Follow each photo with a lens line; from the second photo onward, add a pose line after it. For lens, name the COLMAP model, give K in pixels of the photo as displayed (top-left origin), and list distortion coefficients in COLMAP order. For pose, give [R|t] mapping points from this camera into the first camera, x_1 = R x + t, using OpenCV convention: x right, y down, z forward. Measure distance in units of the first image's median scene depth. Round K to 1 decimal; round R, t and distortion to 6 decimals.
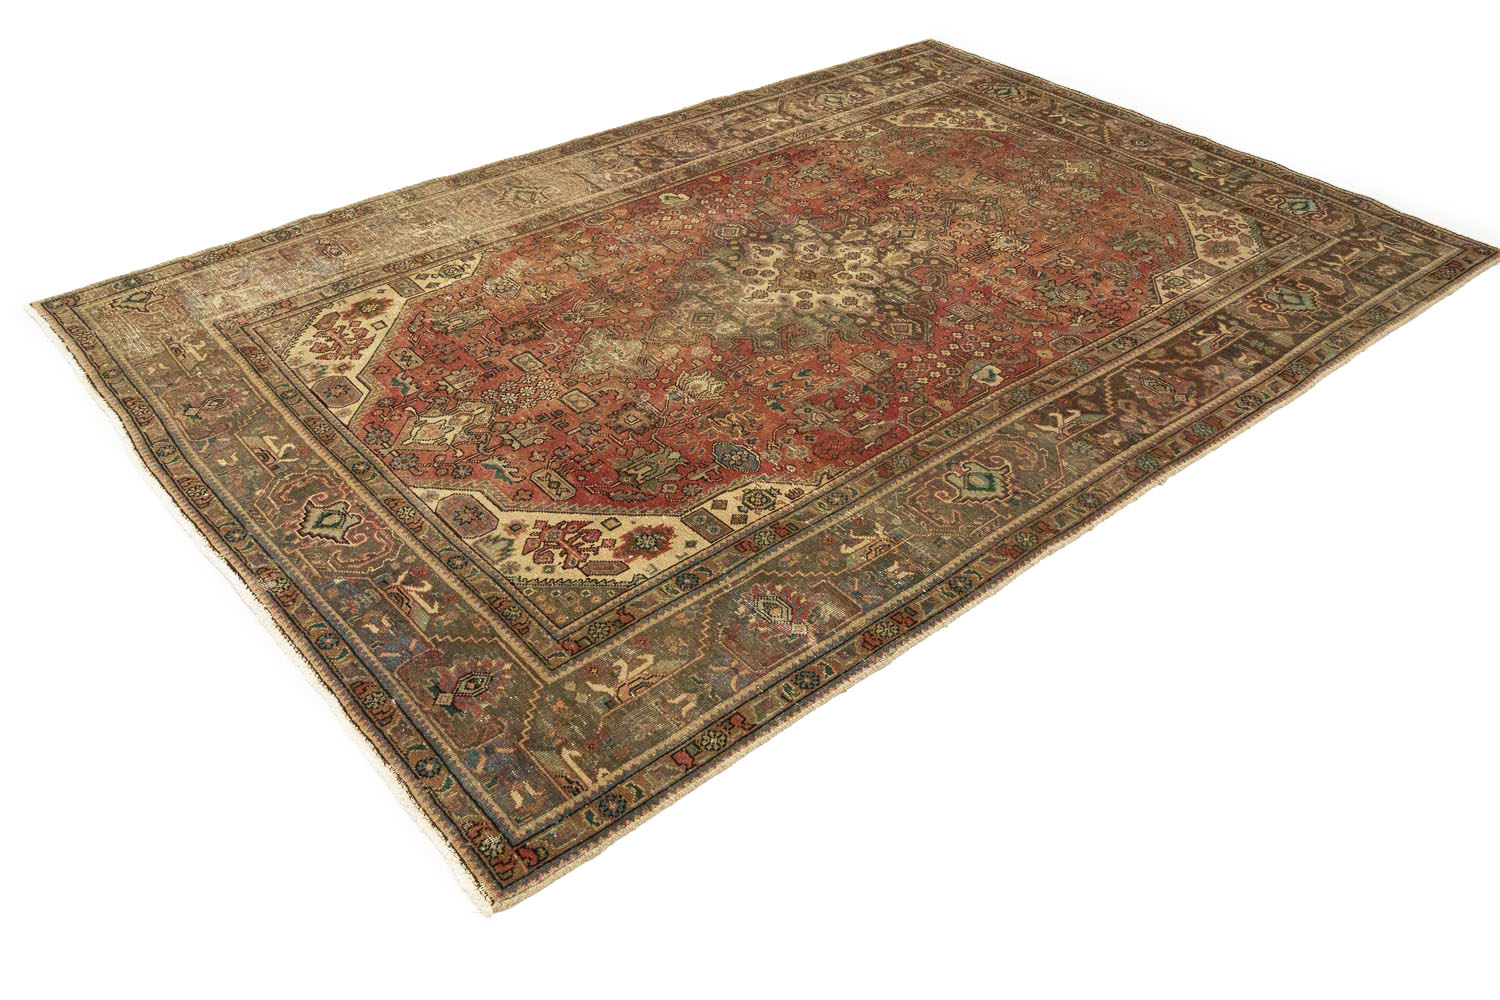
lens RADIAL K [[1241.9, 0, 741.7], [0, 1241.9, 498.2], [0, 0, 1]] dist [-0.003275, 0.000627]
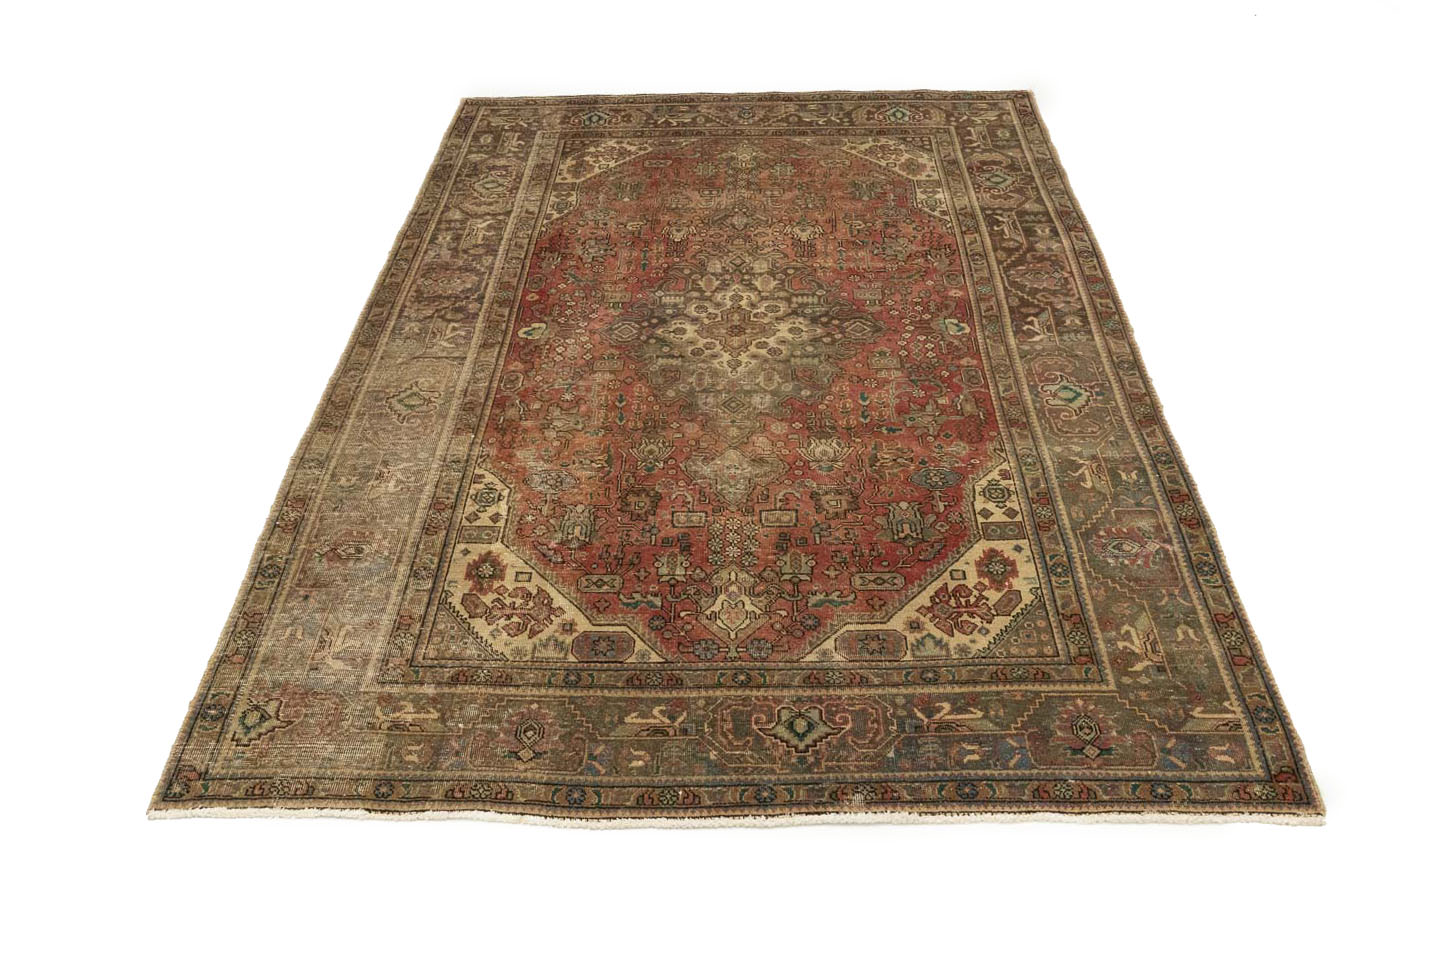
lens RADIAL K [[1234.0, 0, 706.5], [0, 1234.0, 481.1], [0, 0, 1]] dist [-0.000186, 0.003649]
pose [[0.662559, -0.516492, 0.542450, -0.643910], [0.497750, 0.844790, 0.196402, -0.302941], [-0.559697, 0.139877, 0.816807, 0.146984]]
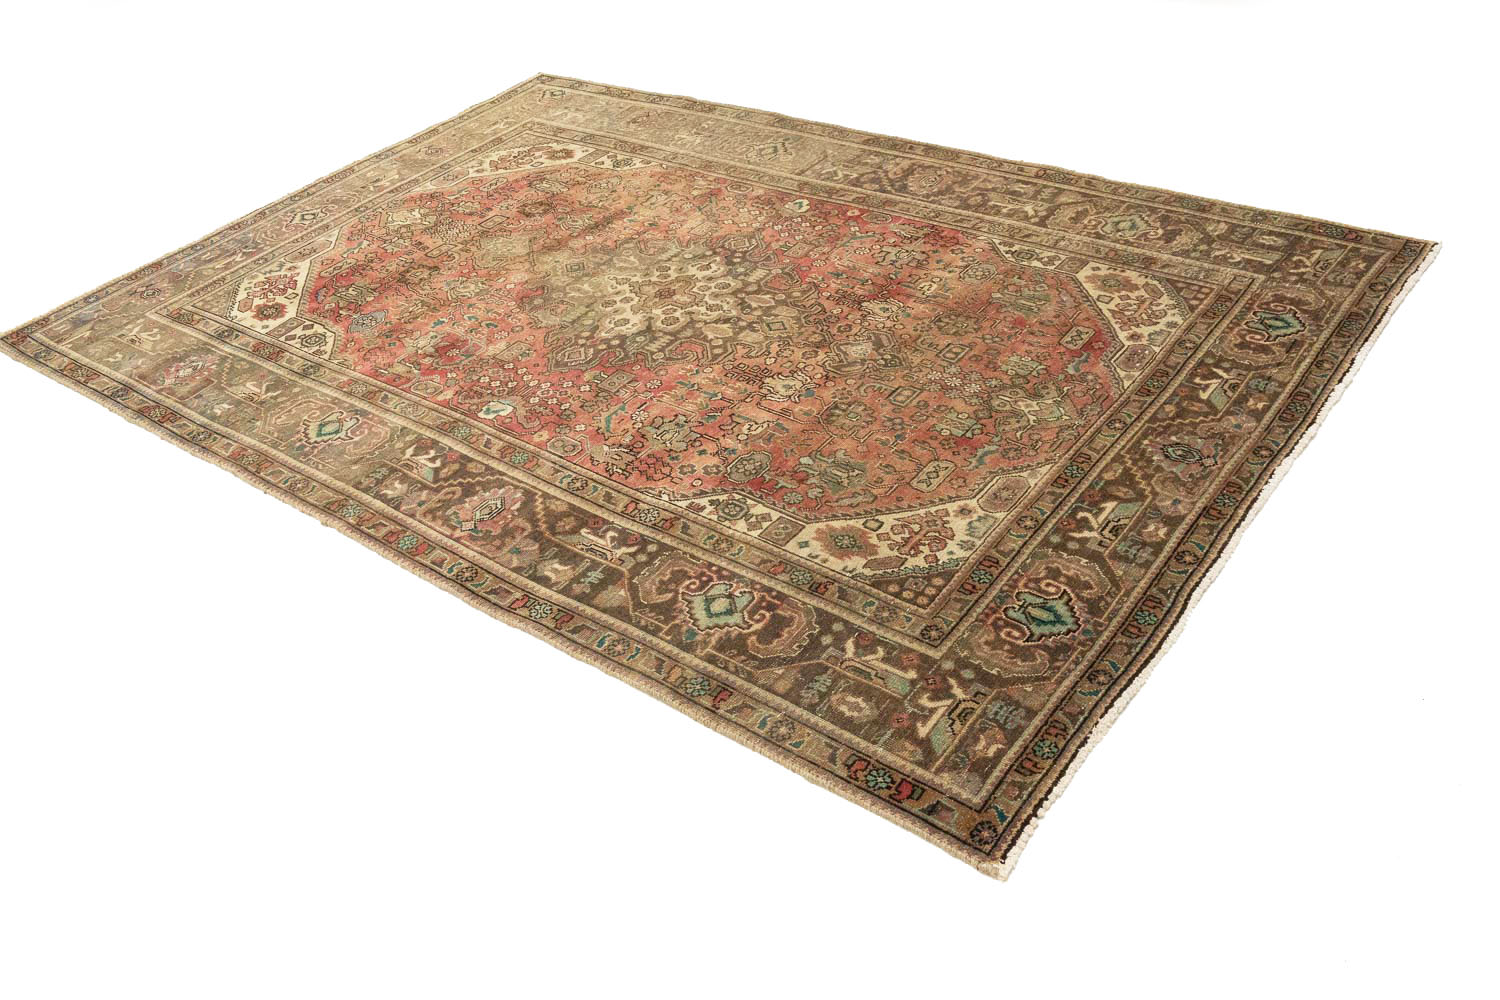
lens RADIAL K [[1241.9, 0, 741.7], [0, 1241.9, 498.2], [0, 0, 1]] dist [-0.003275, 0.000627]
pose [[0.209567, 0.578904, -0.788005, 0.994598], [-0.518249, 0.749154, 0.412536, -0.521407], [0.829156, 0.321930, 0.457014, 0.659096]]
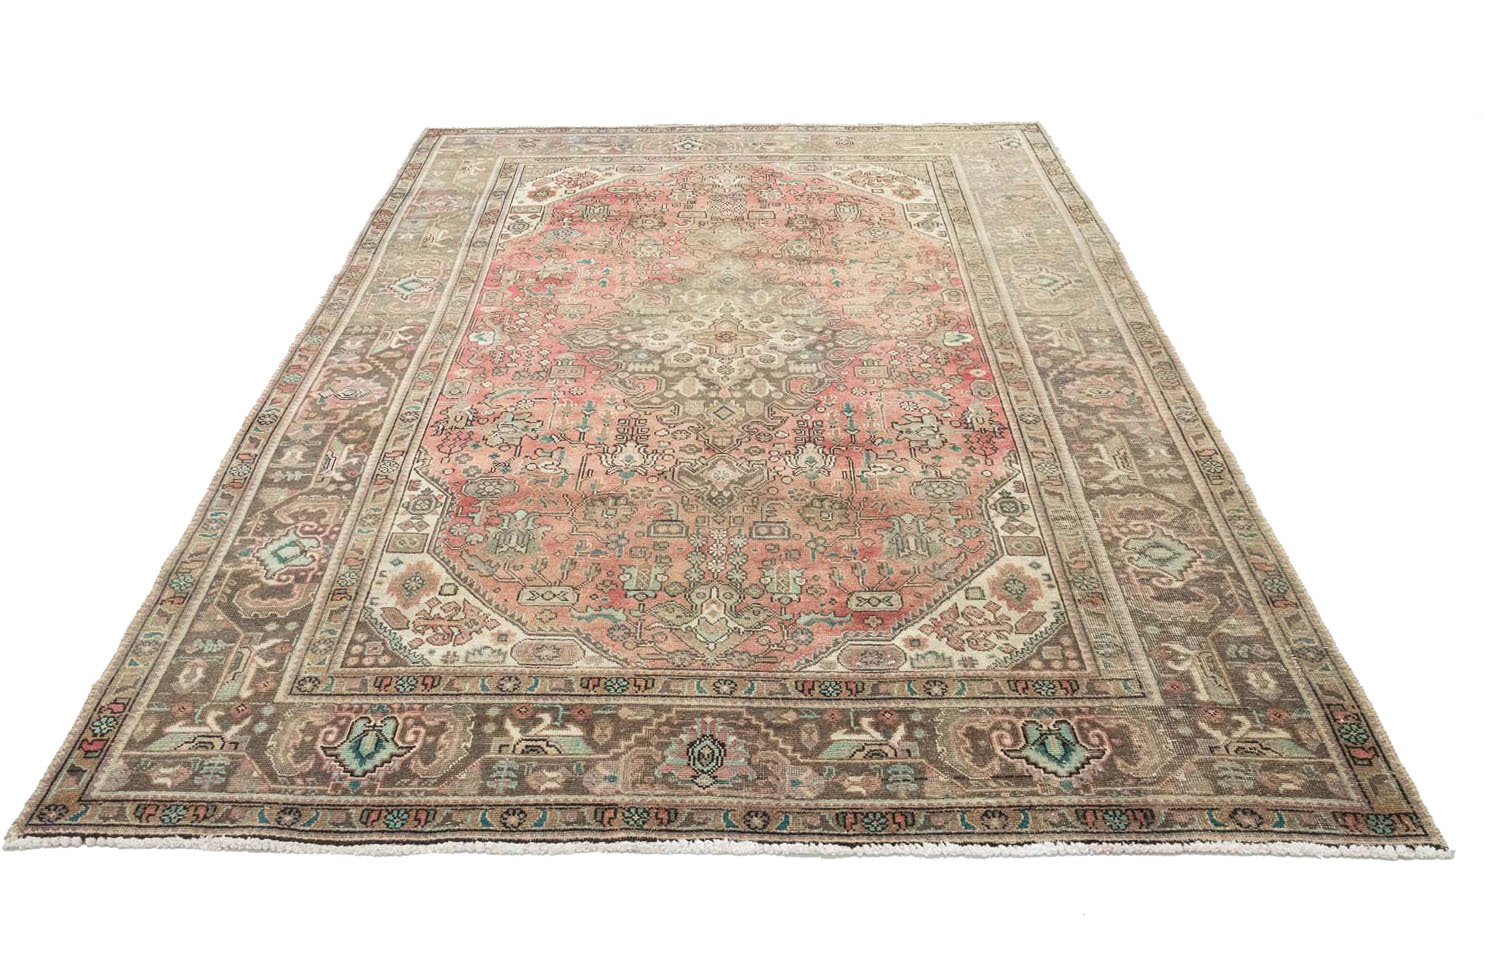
lens RADIAL K [[1242.7, 0, 708.6], [0, 1242.7, 480.1], [0, 0, 1]] dist [-0.005720, 0.005049]
pose [[-0.654151, 0.435819, -0.618182, 0.739871], [-0.463208, 0.415279, 0.782932, -0.922804], [0.597934, 0.798502, -0.069780, 1.185231]]
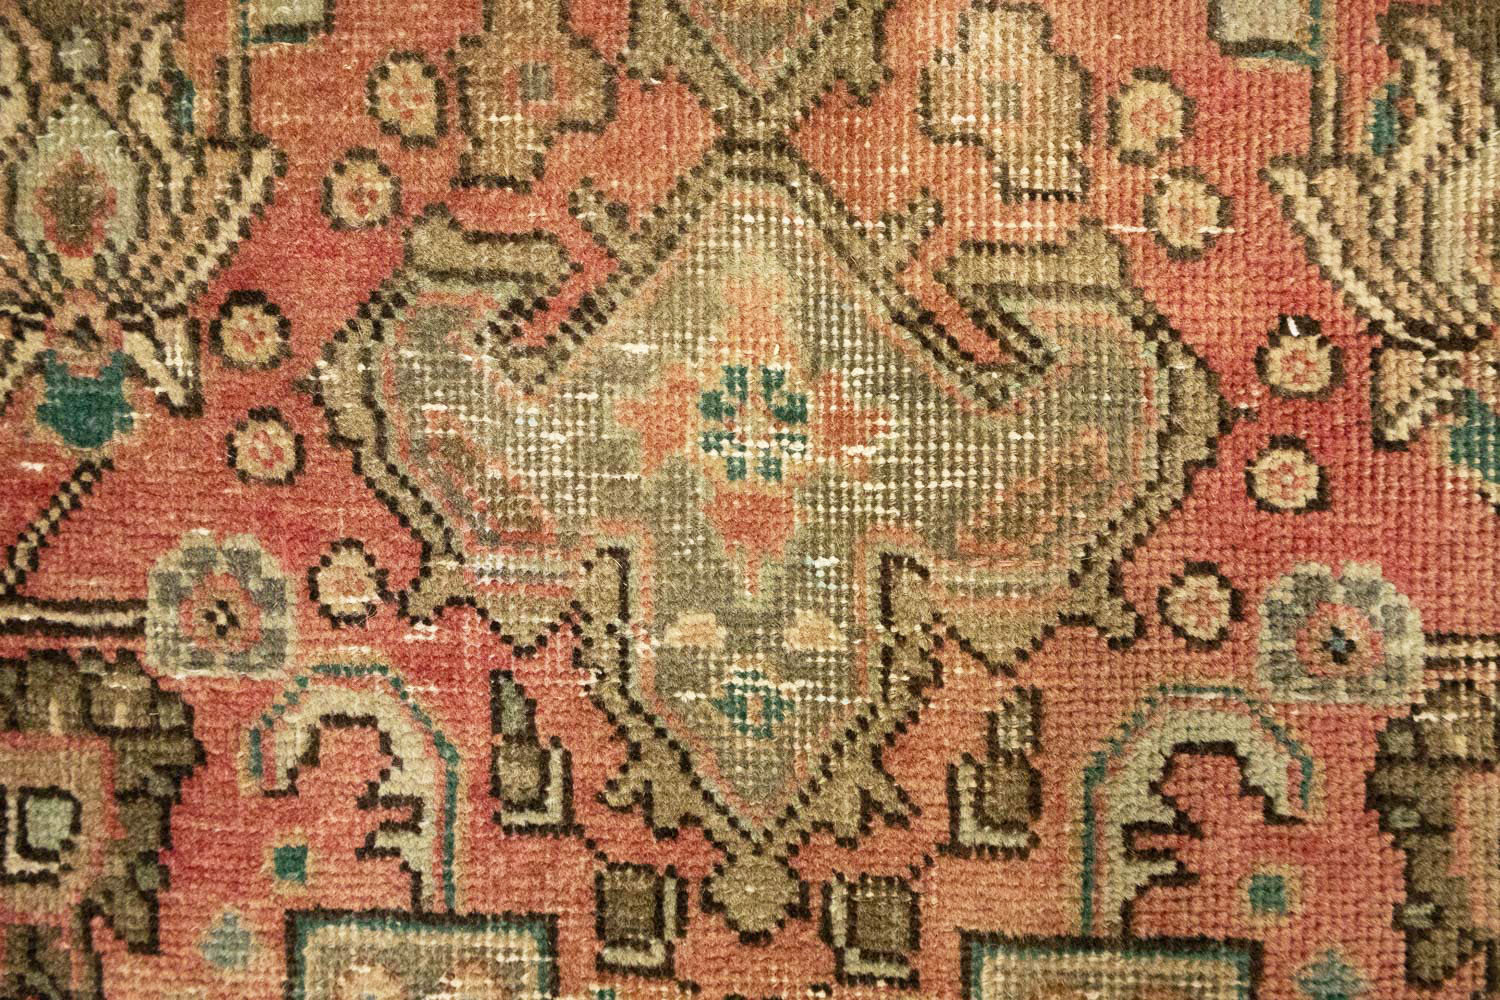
lens RADIAL K [[1287.2, 0, 737.0], [0, 1287.2, 501.7], [0, 0, 1]] dist [-0.000186, 0.003649]
pose [[0.648953, -0.759553, -0.044038, -0.095517], [0.497662, 0.379989, 0.779706, -0.204416], [-0.575494, -0.527908, 0.624595, 0.851477]]
